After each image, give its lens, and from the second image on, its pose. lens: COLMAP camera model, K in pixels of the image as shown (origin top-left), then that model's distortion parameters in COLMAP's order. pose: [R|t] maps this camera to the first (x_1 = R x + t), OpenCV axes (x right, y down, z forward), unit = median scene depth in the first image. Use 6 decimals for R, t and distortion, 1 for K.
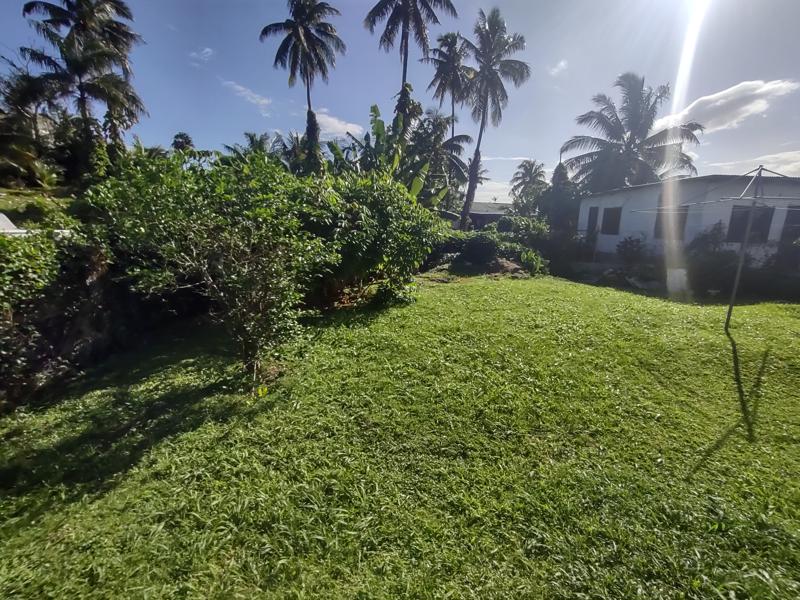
lens RADIAL K [[339.2, 0, 400.0], [0, 339.2, 300.0], [0, 0, 1]] dist [0.002177, 0.000319]
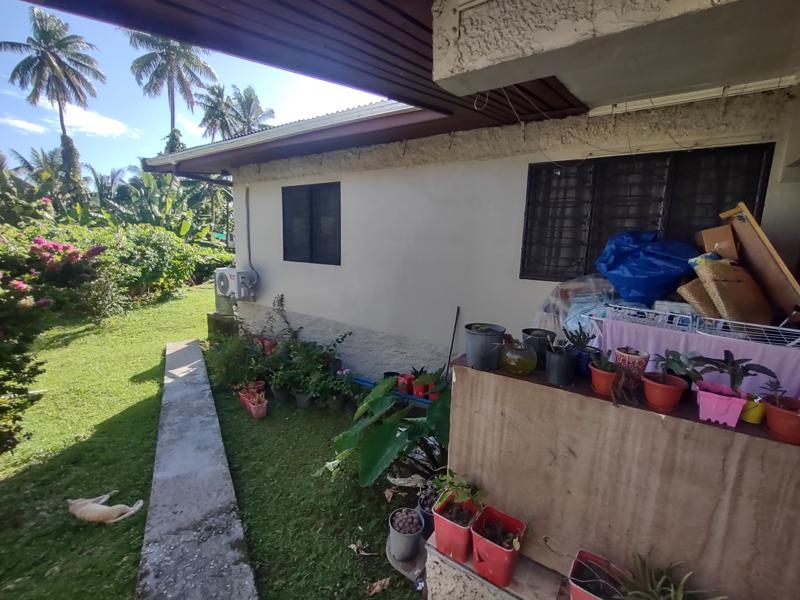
lens RADIAL K [[345.5, 0, 400.0], [0, 345.5, 300.0], [0, 0, 1]] dist [-0.038991, 0.000298]
pose [[0.846515, -0.087892, 0.525059, 0.052746], [0.114523, 0.993251, -0.018372, 0.167162], [-0.519901, 0.075683, 0.850867, -1.044733]]
